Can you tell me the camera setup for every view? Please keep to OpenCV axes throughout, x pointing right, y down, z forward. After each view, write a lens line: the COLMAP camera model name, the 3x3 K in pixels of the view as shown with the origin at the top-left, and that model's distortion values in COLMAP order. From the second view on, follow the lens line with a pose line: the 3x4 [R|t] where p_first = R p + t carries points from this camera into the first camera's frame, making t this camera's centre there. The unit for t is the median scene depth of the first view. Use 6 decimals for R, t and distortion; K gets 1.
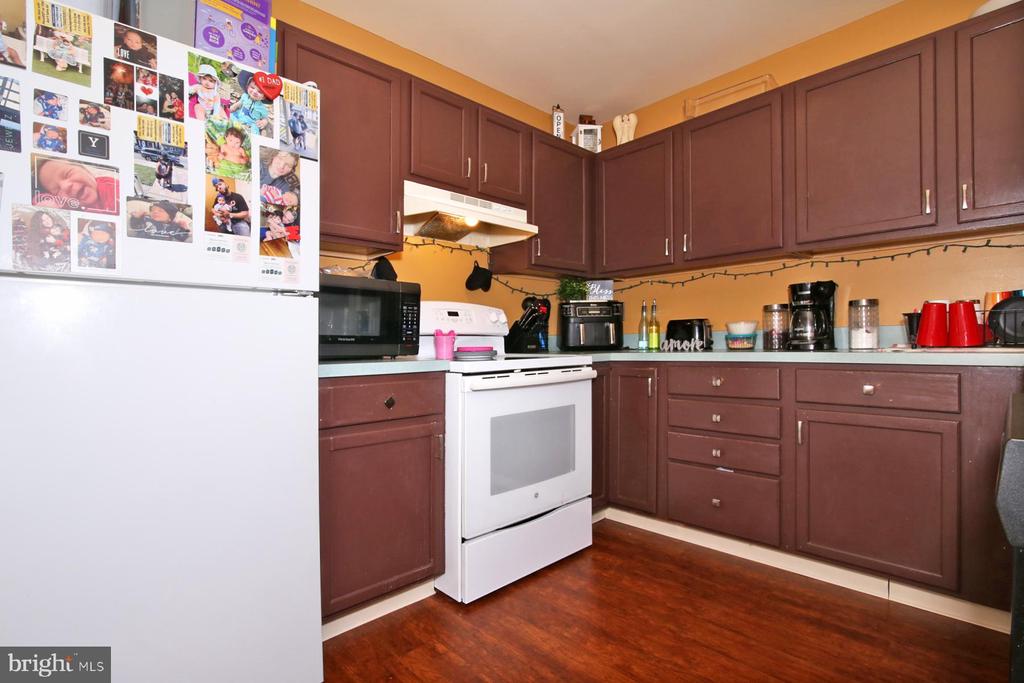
lens RADIAL K [[492.7, 0, 463.5], [0, 492.7, 333.1], [0, 0, 1]] dist [-0.024079, -0.000248]
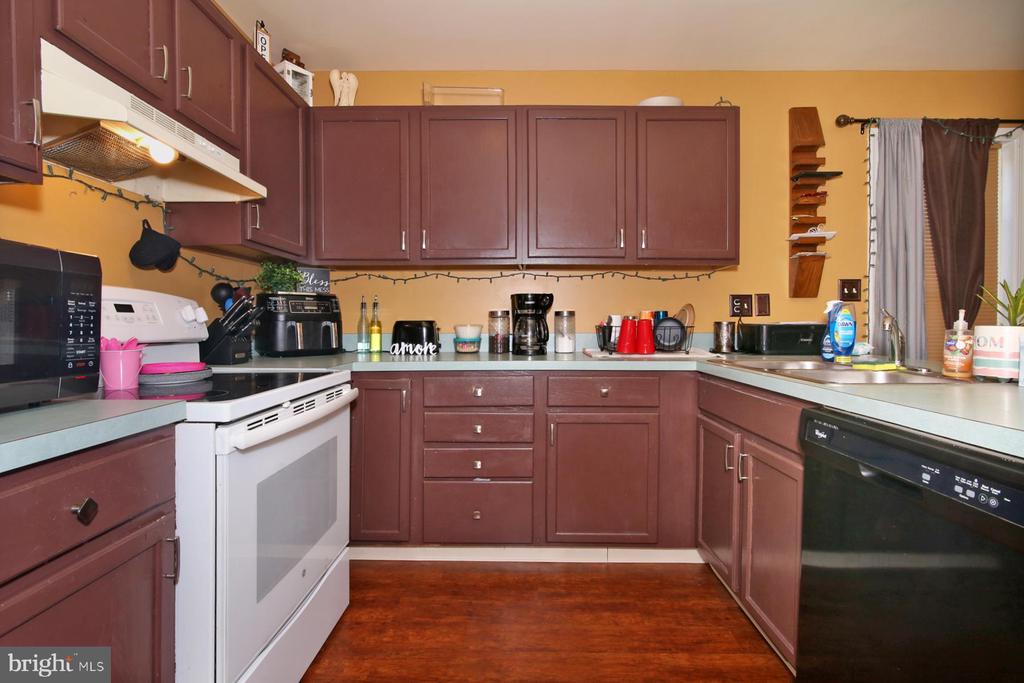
lens RADIAL K [[500.4, 0, 512.0], [0, 500.4, 341.5], [0, 0, 1]] dist [-0.002184, -0.000665]
pose [[0.662007, -0.010202, 0.749429, -0.158681], [-0.027955, 0.998875, 0.038292, -0.034789], [-0.748977, -0.046300, 0.660977, 0.259267]]
